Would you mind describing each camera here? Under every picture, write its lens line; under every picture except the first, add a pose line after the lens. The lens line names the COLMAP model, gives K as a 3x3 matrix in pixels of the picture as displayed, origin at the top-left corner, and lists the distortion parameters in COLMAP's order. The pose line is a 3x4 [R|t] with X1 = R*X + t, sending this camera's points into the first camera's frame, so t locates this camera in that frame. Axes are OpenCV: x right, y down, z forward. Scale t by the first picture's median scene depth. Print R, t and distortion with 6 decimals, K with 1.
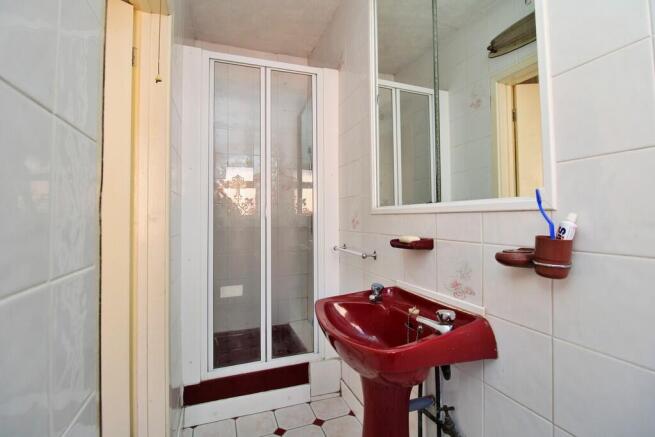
lens RADIAL K [[311.1, 0, 326.9], [0, 311.1, 206.0], [0, 0, 1]] dist [0.000511, -0.000028]
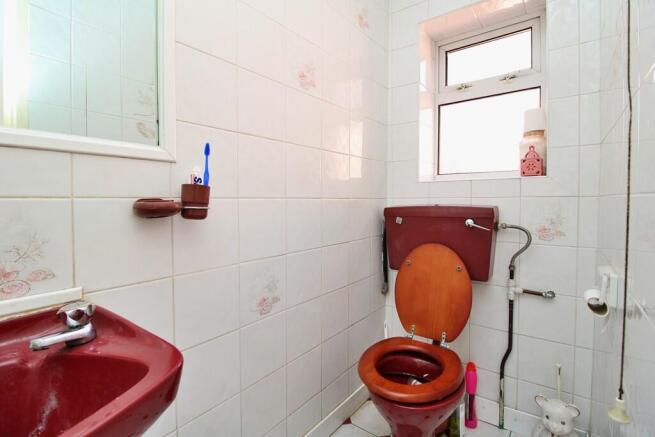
lens RADIAL K [[311.1, 0, 326.9], [0, 311.1, 206.0], [0, 0, 1]] dist [0.000511, -0.000028]
pose [[-0.543723, -0.011823, 0.839182, -0.415886], [-0.021518, 0.999768, 0.000144, 0.131237], [-0.838989, -0.017980, -0.543851, 0.935653]]
